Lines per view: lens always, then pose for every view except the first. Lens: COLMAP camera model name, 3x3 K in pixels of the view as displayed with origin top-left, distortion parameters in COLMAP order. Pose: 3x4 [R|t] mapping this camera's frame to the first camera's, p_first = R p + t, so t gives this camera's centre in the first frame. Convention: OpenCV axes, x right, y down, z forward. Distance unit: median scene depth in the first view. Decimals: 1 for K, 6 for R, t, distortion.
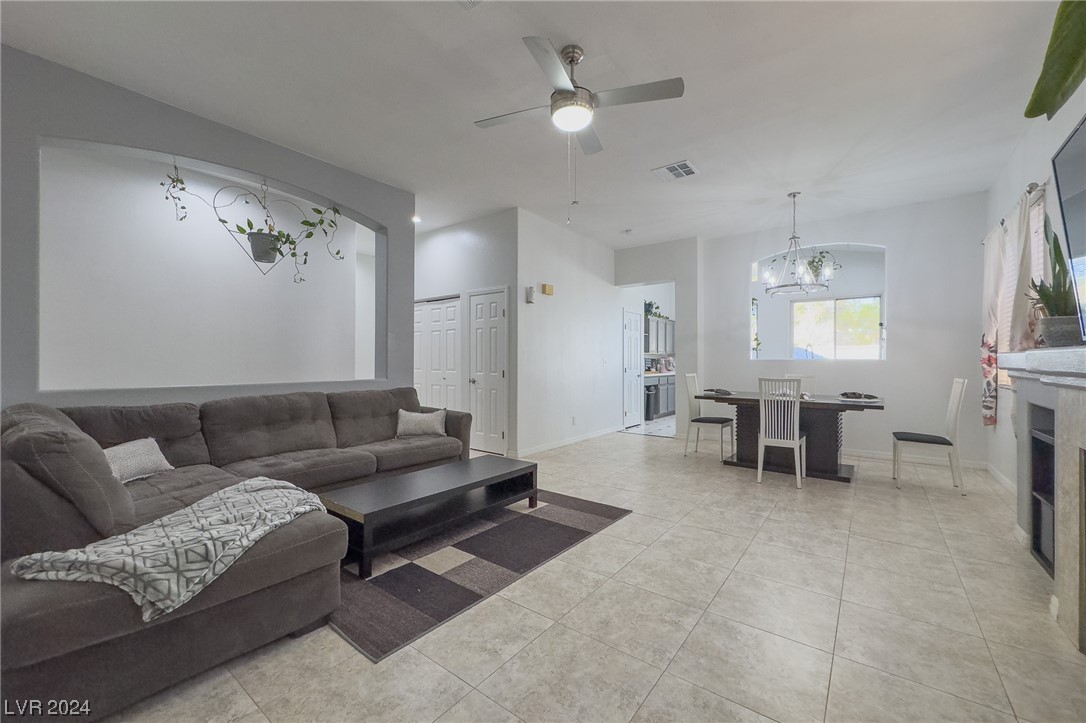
lens RADIAL K [[432.3, 0, 552.8], [0, 432.3, 357.7], [0, 0, 1]] dist [-0.001784, 0.000509]
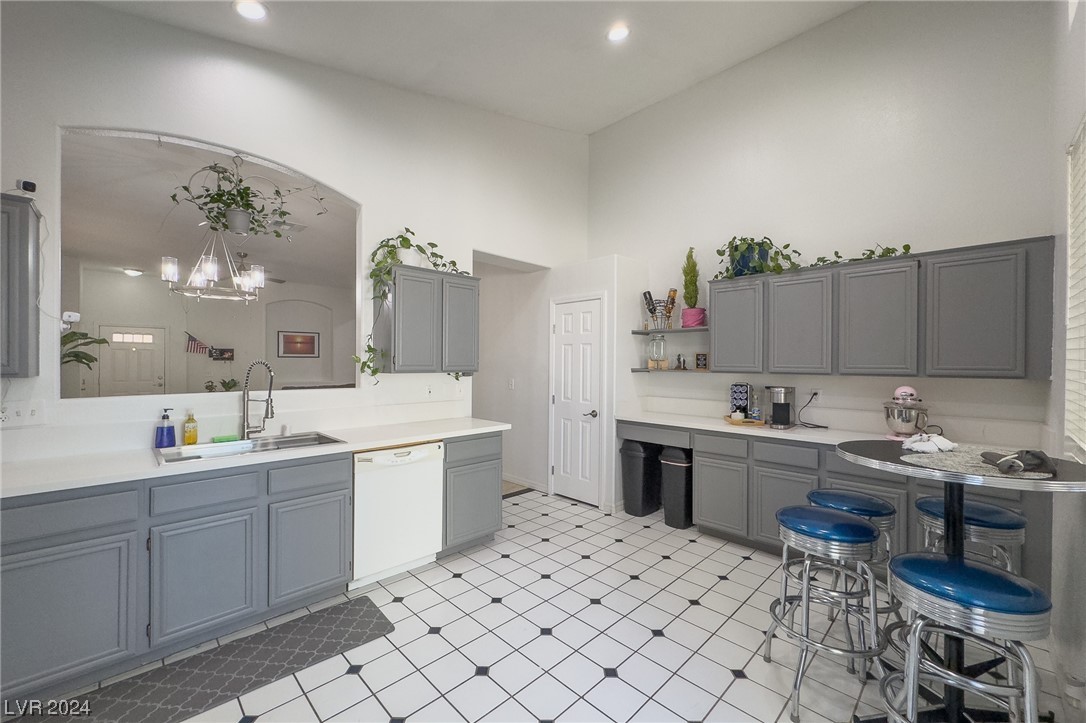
lens RADIAL K [[432.3, 0, 540.3], [0, 432.3, 364.0], [0, 0, 1]] dist [-0.001784, 0.000509]
pose [[-0.153483, 0.000810, -0.988151, 2.034612], [0.000261, 1.000000, 0.000779, -0.060961], [0.988151, -0.000138, -0.153483, 2.797125]]
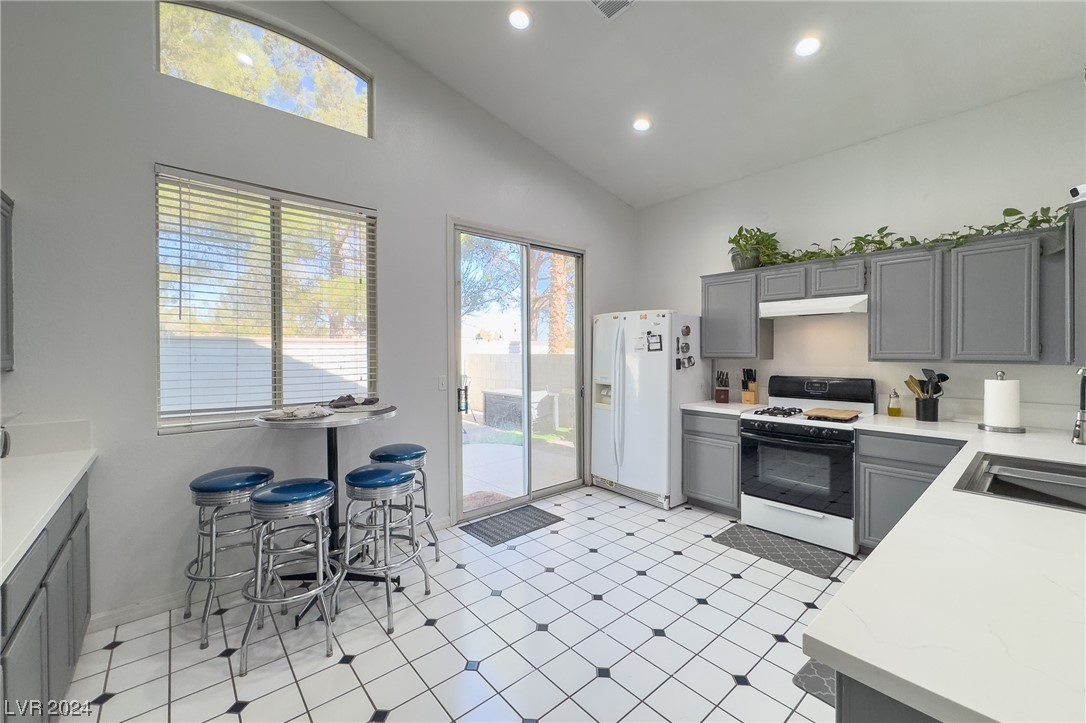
lens RADIAL K [[432.3, 0, 543.4], [0, 432.3, 358.1], [0, 0, 1]] dist [-0.001784, 0.000509]
pose [[0.225753, -0.017513, 0.974027, 0.589318], [-0.002693, 0.999823, 0.018601, -0.064300], [-0.974181, -0.006823, 0.225666, 2.626420]]
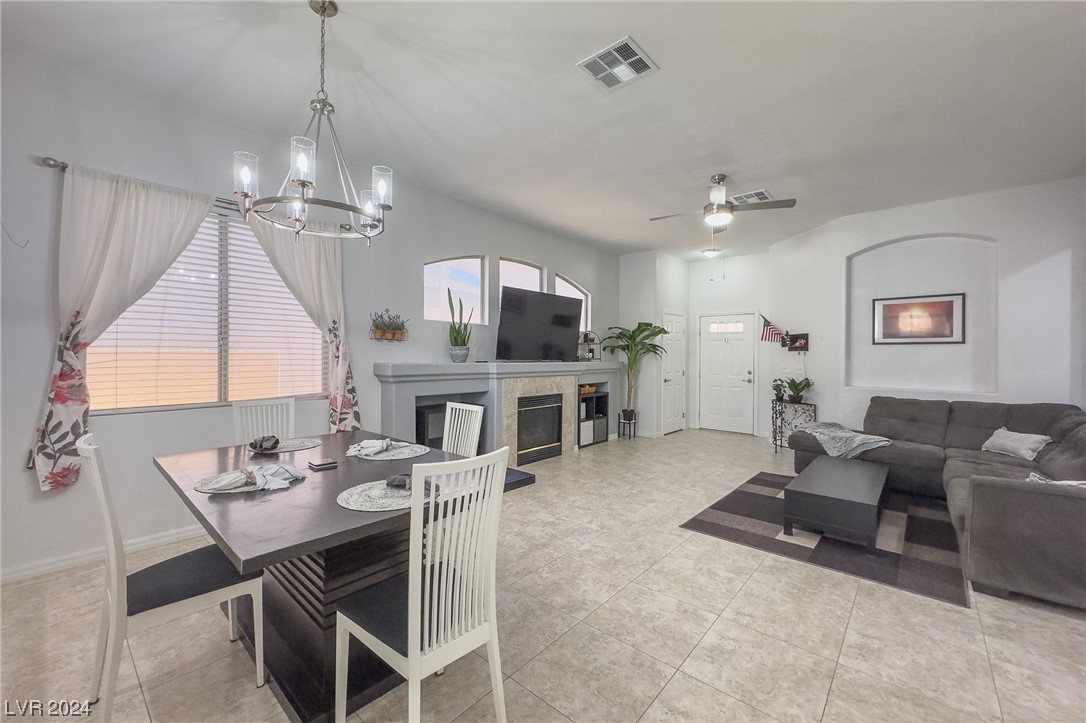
lens RADIAL K [[432.3, 0, 547.3], [0, 432.3, 358.7], [0, 0, 1]] dist [-0.001784, 0.000509]
pose [[-0.996840, -0.011539, 0.078599, 0.485143], [-0.011444, 0.999933, 0.001661, -0.036040], [-0.078612, 0.000756, -0.996905, 2.366727]]
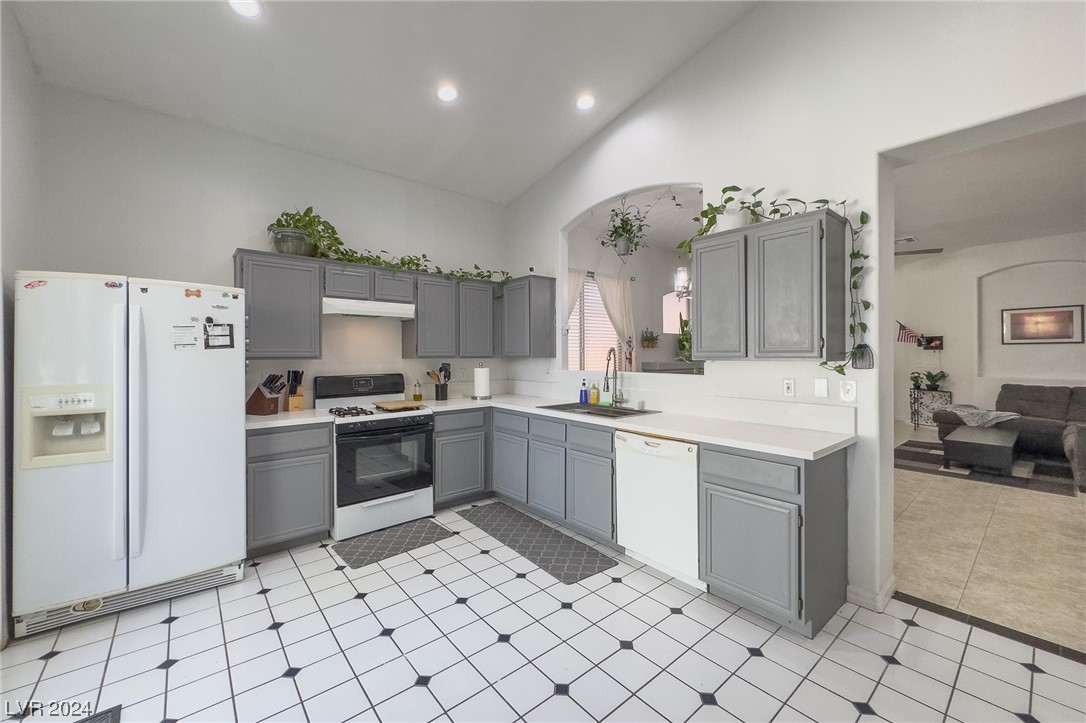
lens RADIAL K [[432.3, 0, 545.5], [0, 432.3, 352.1], [0, 0, 1]] dist [-0.001784, 0.000509]
pose [[-0.972722, 0.001614, 0.231969, 1.127833], [-0.000236, 0.999968, -0.007944, -0.047533], [-0.231974, -0.007782, -0.972691, 3.297472]]
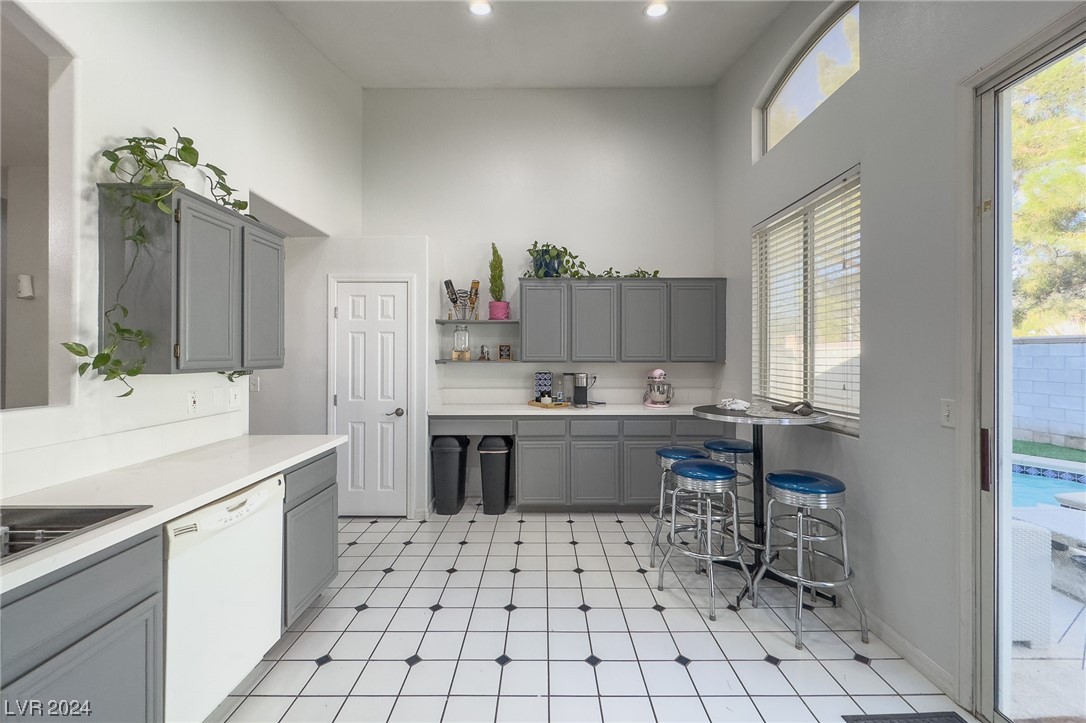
lens RADIAL K [[432.3, 0, 543.3], [0, 432.3, 354.6], [0, 0, 1]] dist [-0.001784, 0.000509]
pose [[0.596513, -0.002673, -0.802599, 1.847506], [0.007116, 0.999973, 0.001959, -0.061892], [0.802572, -0.006880, 0.596516, 2.326783]]
